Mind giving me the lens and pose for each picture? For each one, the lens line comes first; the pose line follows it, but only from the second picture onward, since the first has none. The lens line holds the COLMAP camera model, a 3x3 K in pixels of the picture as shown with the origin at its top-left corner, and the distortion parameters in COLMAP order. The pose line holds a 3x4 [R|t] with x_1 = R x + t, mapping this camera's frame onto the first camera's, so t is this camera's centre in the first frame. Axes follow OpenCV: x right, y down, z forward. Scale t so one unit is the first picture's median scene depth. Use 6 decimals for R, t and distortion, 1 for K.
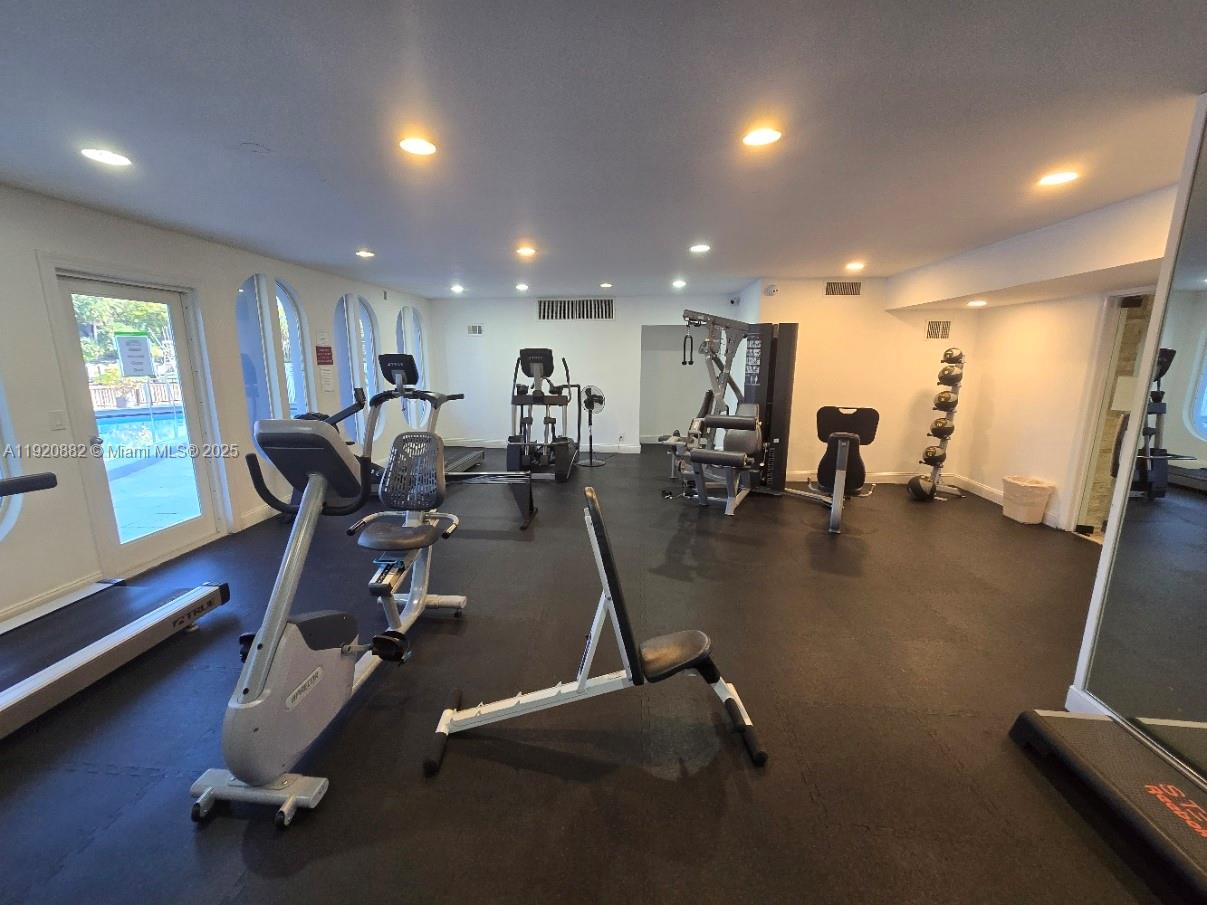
lens RADIAL K [[494.1, 0, 603.5], [0, 494.1, 452.5], [0, 0, 1]] dist [-0.000082, 0.000020]
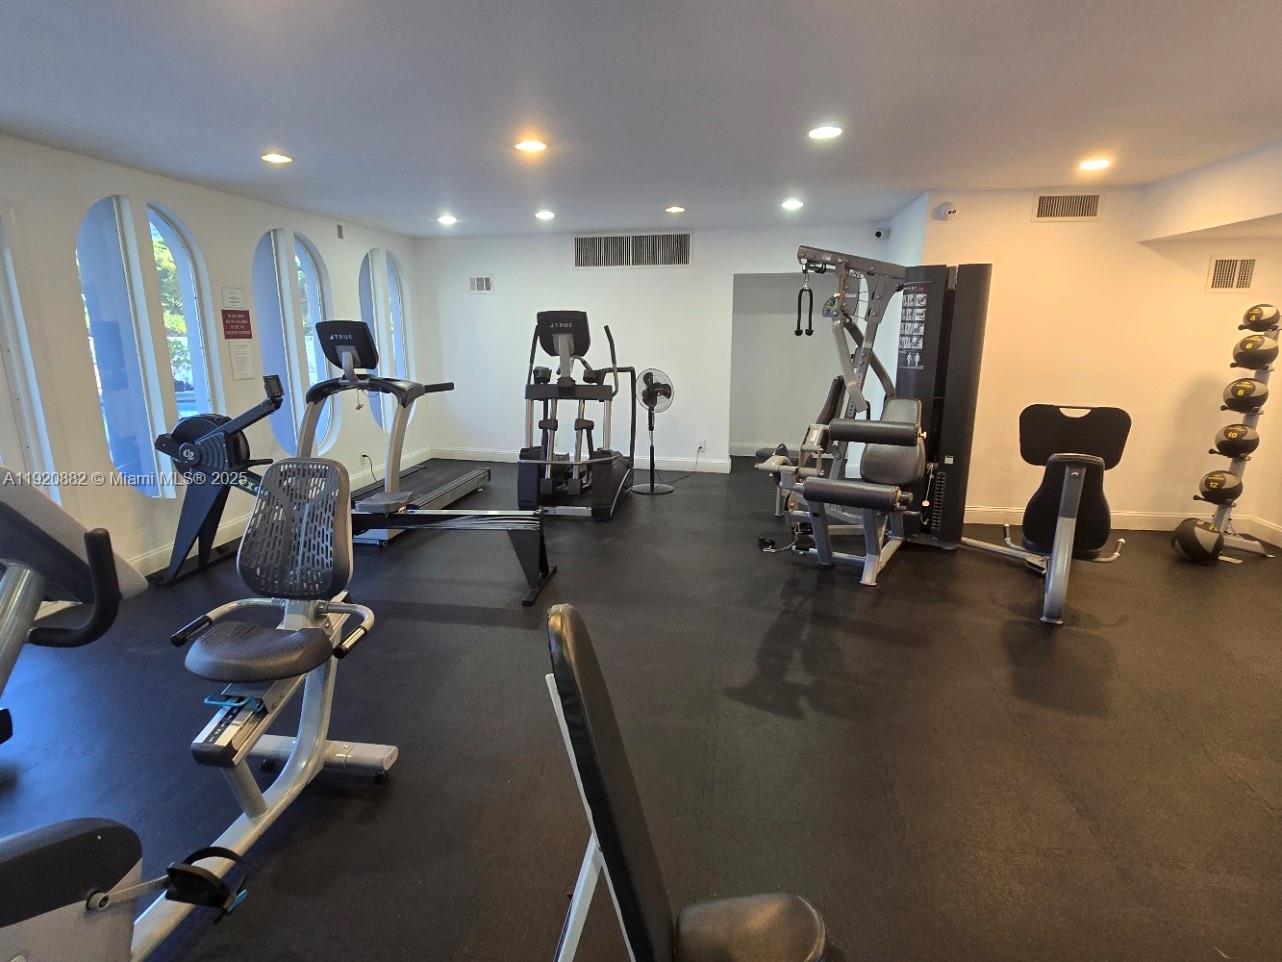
lens RADIAL K [[689.0, 0, 641.0], [0, 689.0, 481.0], [0, 0, 1]] dist [-0.001333, -0.000851]
pose [[0.997617, 0.009006, -0.068405, 0.029791], [-0.006831, 0.999465, 0.031971, -0.022864], [0.068657, -0.031427, 0.997145, 0.128148]]
